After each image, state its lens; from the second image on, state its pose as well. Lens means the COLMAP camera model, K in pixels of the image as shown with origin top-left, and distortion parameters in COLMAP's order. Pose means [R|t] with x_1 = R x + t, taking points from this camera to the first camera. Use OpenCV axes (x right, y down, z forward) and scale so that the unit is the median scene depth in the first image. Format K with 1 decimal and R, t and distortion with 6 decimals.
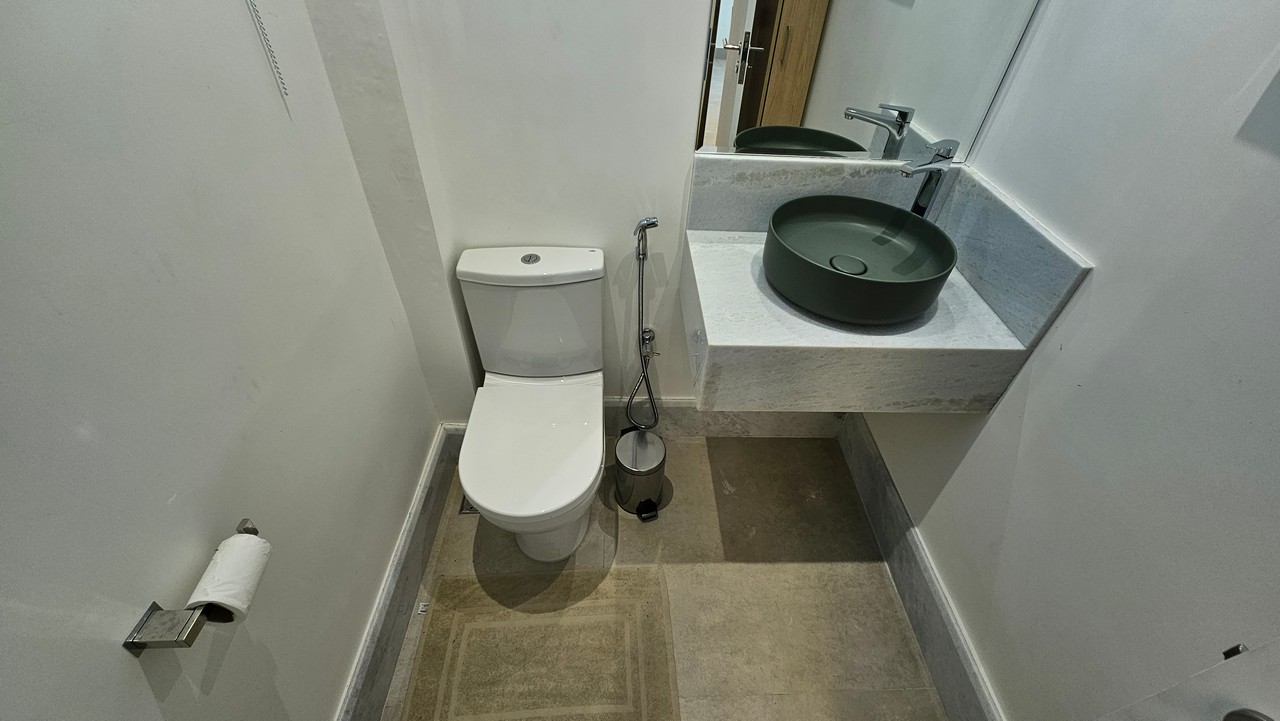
lens RADIAL K [[521.0, 0, 635.6], [0, 521.0, 358.7], [0, 0, 1]] dist [-0.006043, 0.003589]
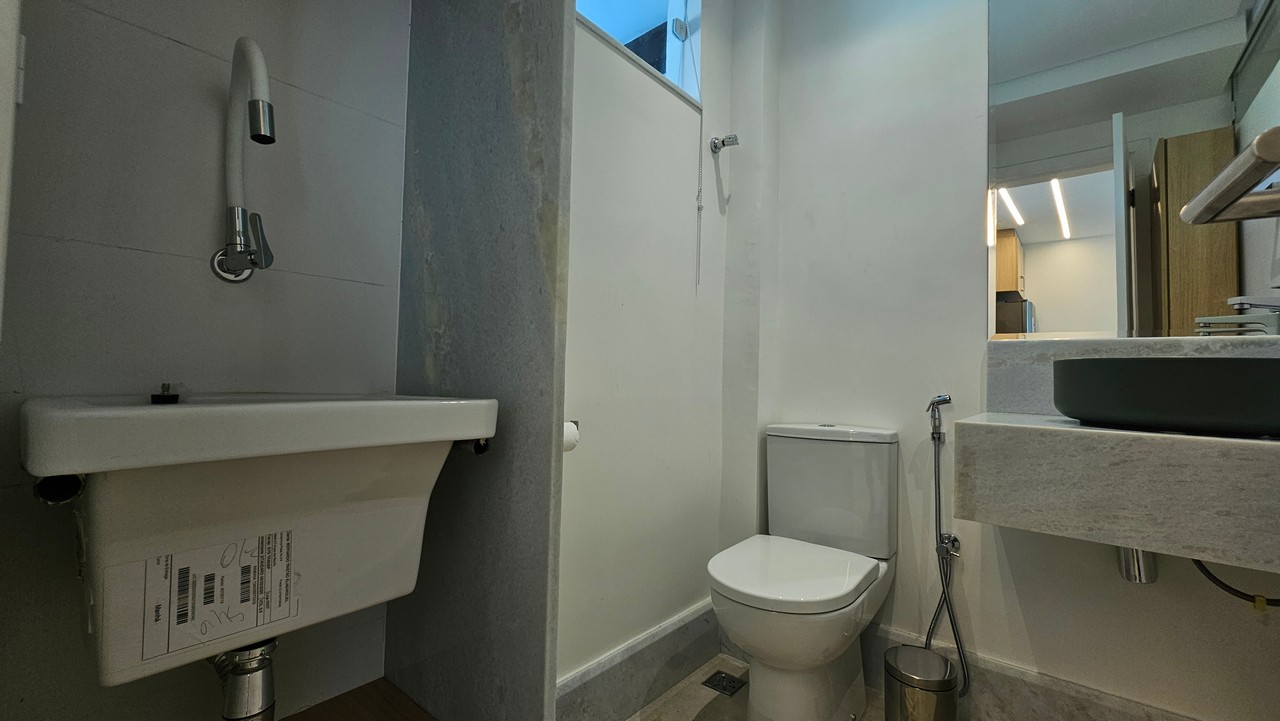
lens RADIAL K [[521.0, 0, 637.5], [0, 521.0, 359.9], [0, 0, 1]] dist [-0.006043, 0.003589]
pose [[0.753551, -0.035613, -0.656424, 0.259529], [-0.433667, 0.723512, -0.537087, 0.529640], [0.494058, 0.689392, 0.529760, 0.051536]]
